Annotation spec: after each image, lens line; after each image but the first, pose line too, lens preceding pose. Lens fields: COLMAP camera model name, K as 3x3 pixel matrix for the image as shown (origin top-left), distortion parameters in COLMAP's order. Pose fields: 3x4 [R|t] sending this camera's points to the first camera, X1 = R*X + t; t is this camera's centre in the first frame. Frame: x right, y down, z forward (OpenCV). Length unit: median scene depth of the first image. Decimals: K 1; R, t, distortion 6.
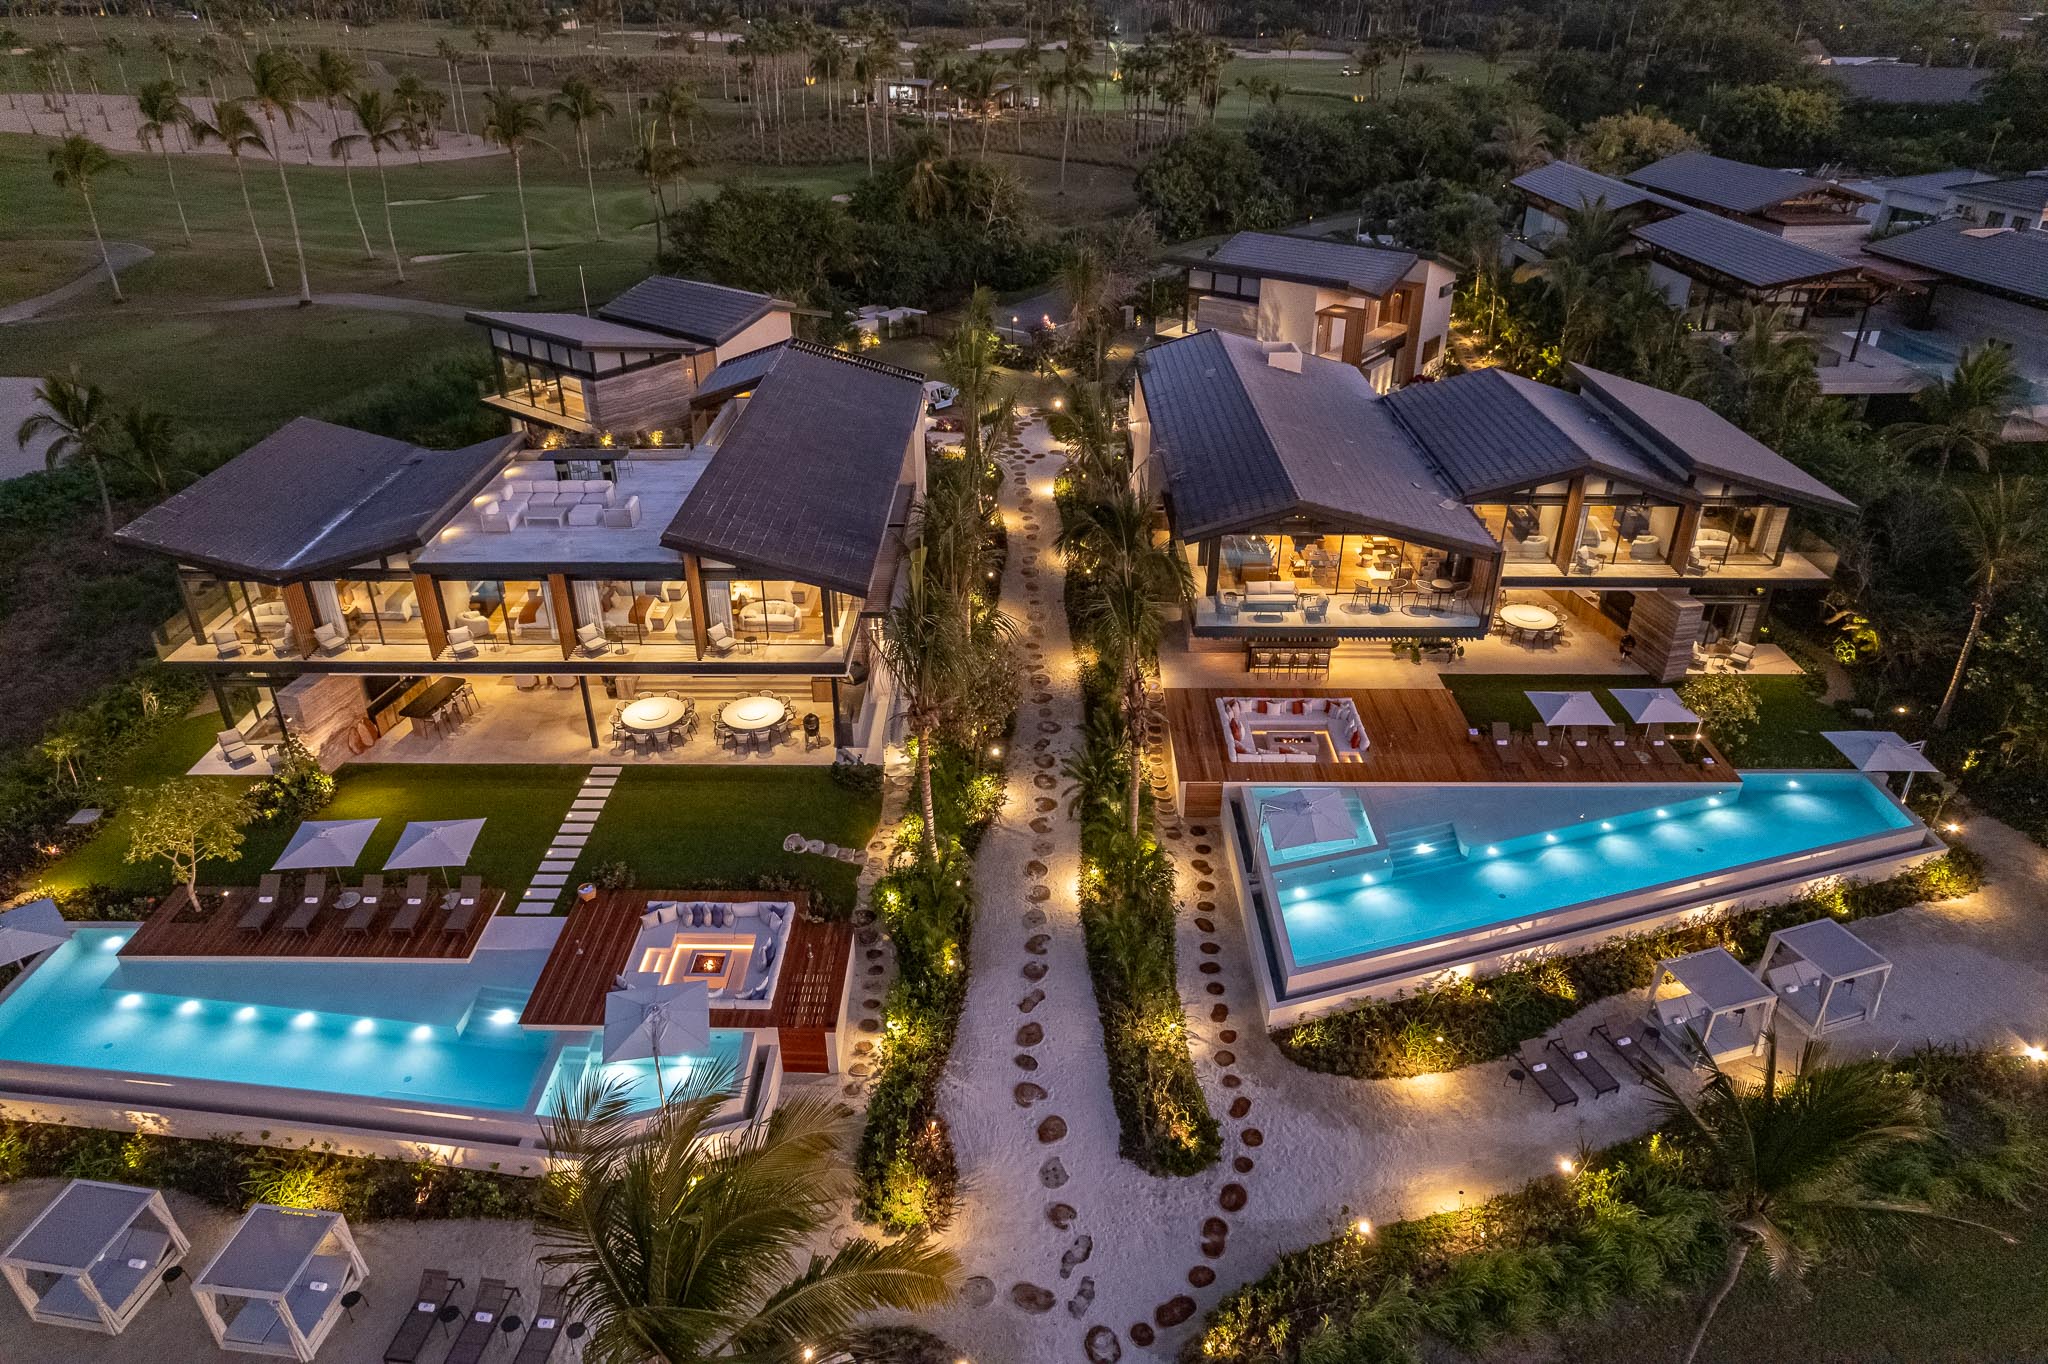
lens RADIAL K [[1309.6, 0, 1015.9], [0, 1309.6, 690.2], [0, 0, 1]] dist [-0.078565, 0.072752]
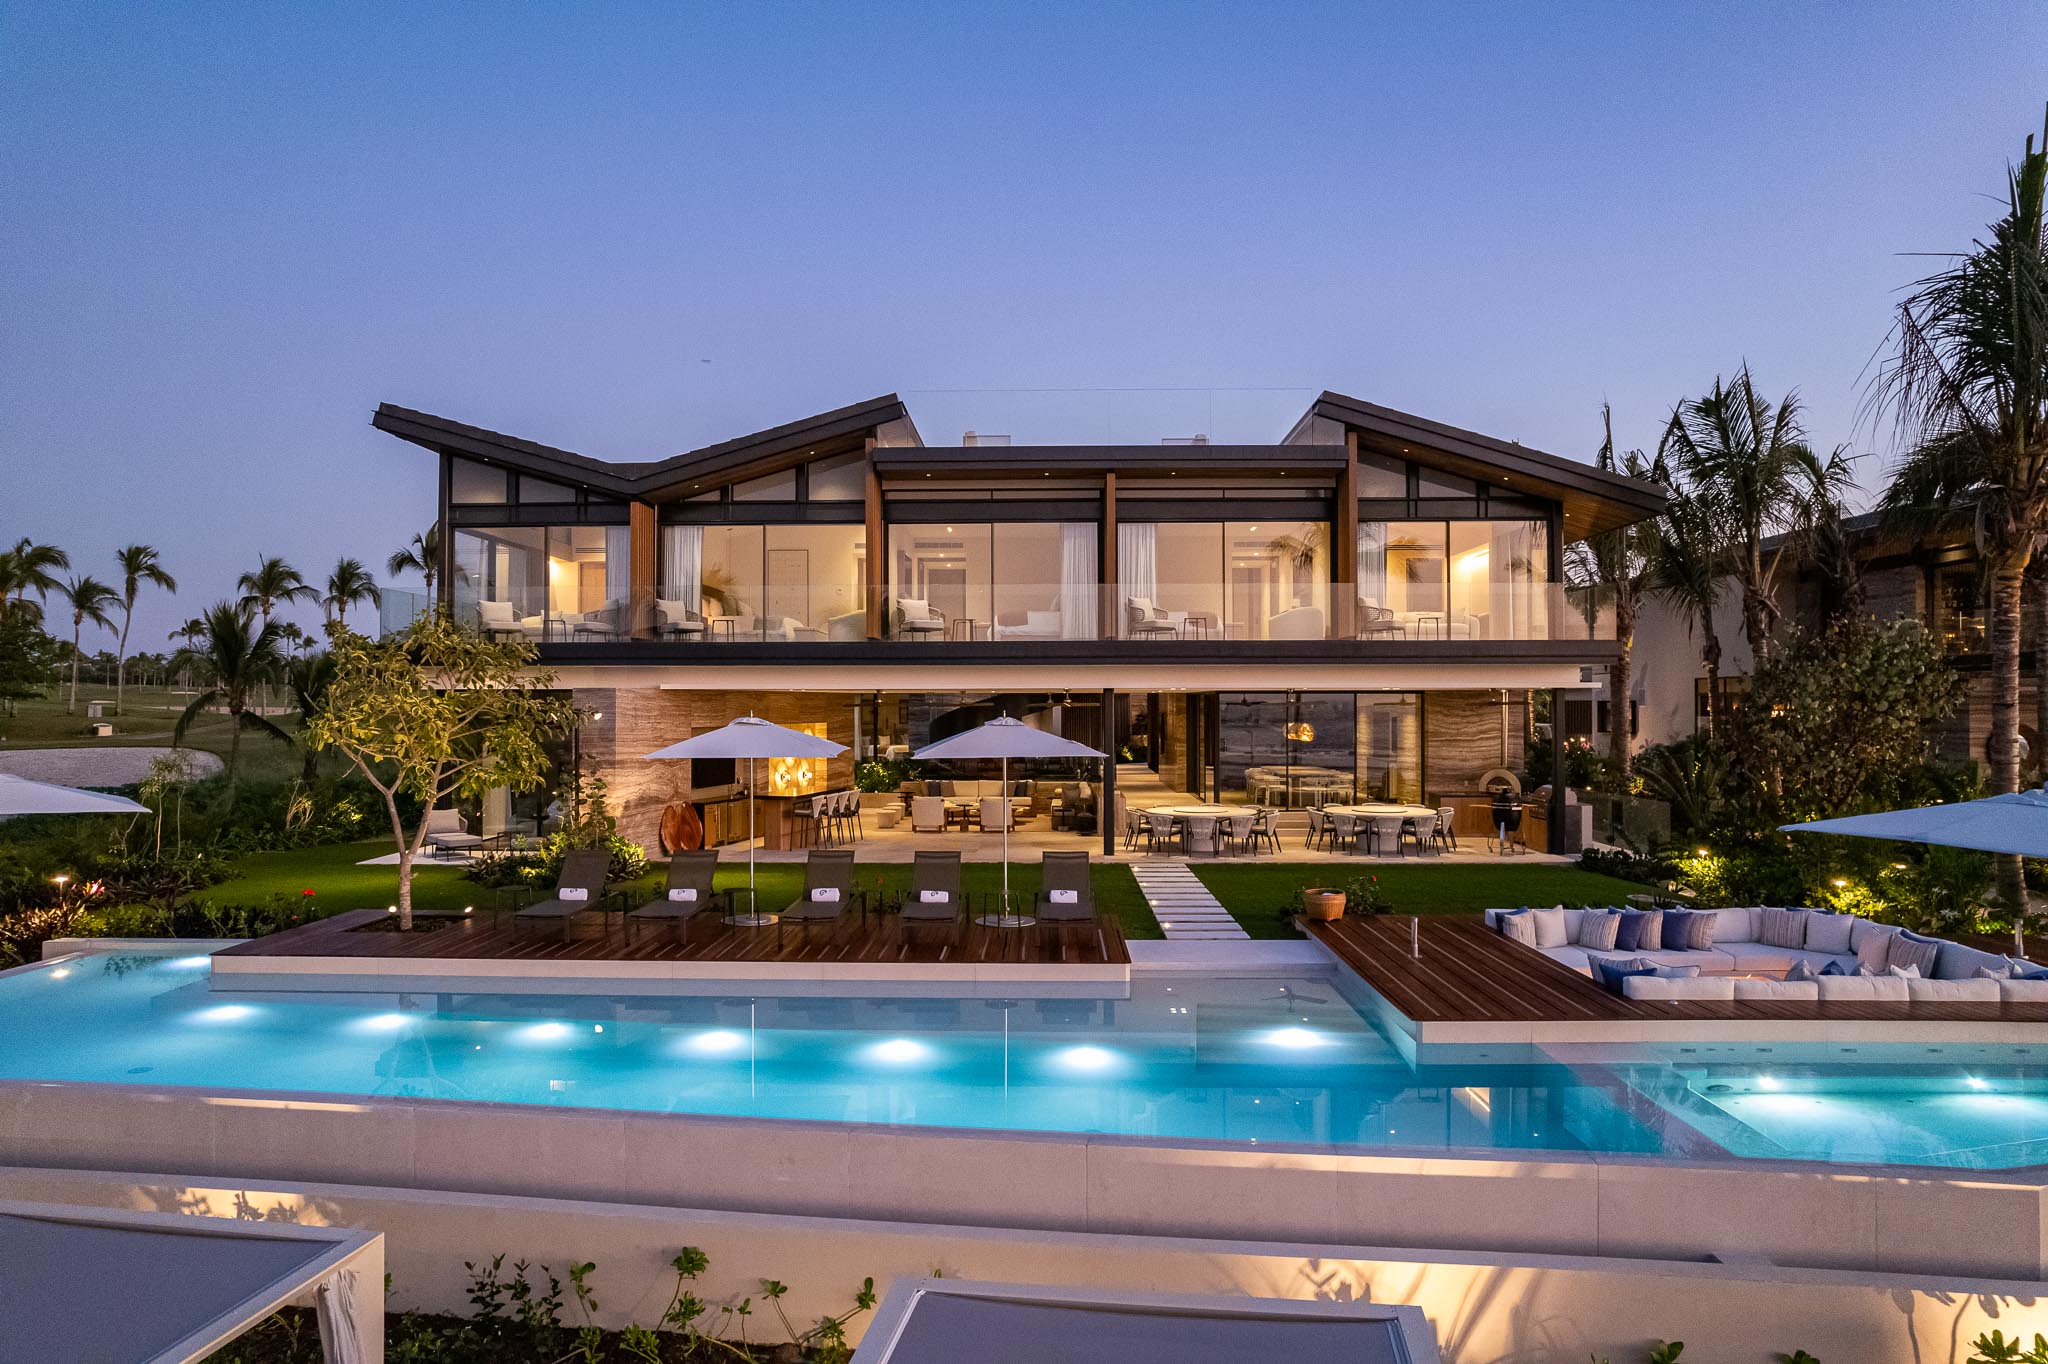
lens RADIAL K [[1309.6, 0, 1015.9], [0, 1309.6, 690.2], [0, 0, 1]] dist [-0.078565, 0.072752]
pose [[0.999835, 0.001079, -0.018148, -0.380204], [-0.010030, 0.865318, -0.501123, 0.278903], [0.015163, 0.501223, 0.865186, 0.528809]]
